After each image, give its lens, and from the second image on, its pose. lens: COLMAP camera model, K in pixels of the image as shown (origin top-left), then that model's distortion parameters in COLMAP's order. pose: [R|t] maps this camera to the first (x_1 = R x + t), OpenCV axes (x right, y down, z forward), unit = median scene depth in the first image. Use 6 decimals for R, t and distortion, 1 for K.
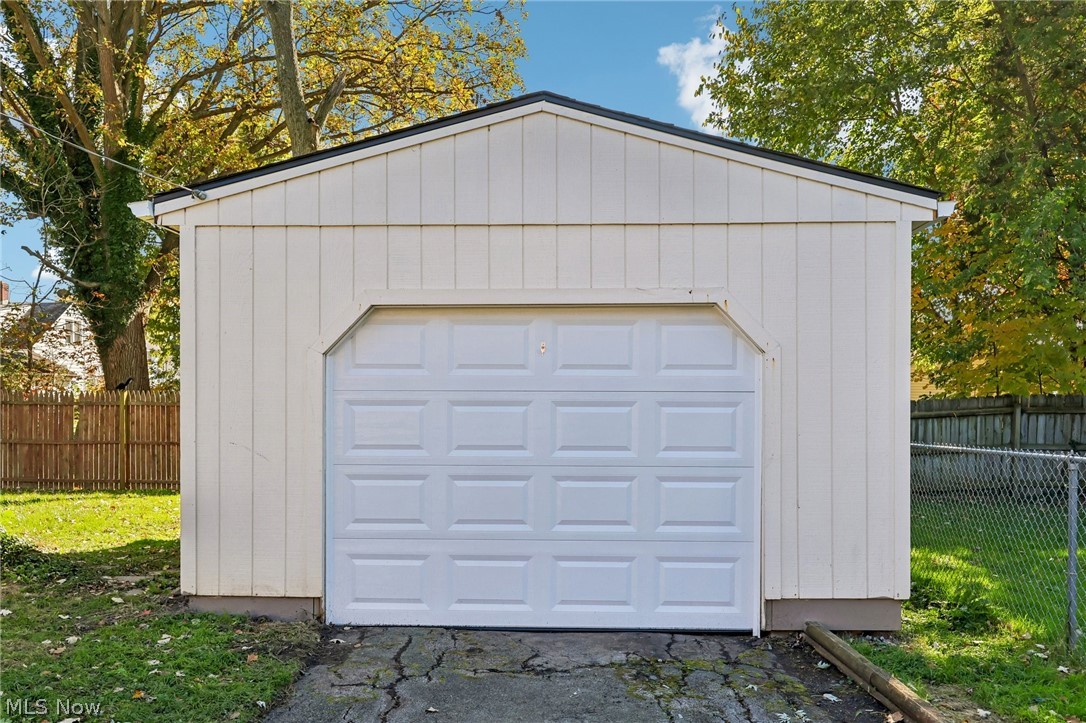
lens RADIAL K [[904.4, 0, 544.2], [0, 904.4, 409.0], [0, 0, 1]] dist [0.000218, 0.005126]
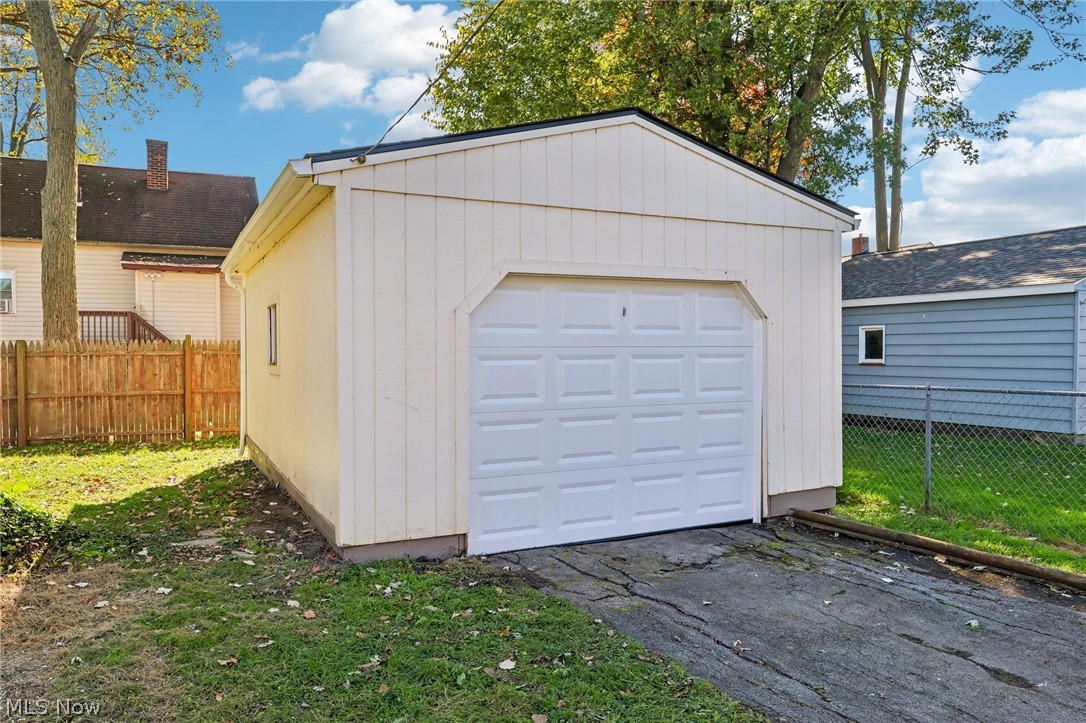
lens RADIAL K [[765.8, 0, 543.0], [0, 765.8, 358.3], [0, 0, 1]] dist [-0.000384, -0.000449]
pose [[0.877303, -0.012218, 0.479781, -0.628280], [0.008766, 0.999917, 0.009436, -0.015397], [-0.479857, -0.004072, 0.877337, 0.131959]]
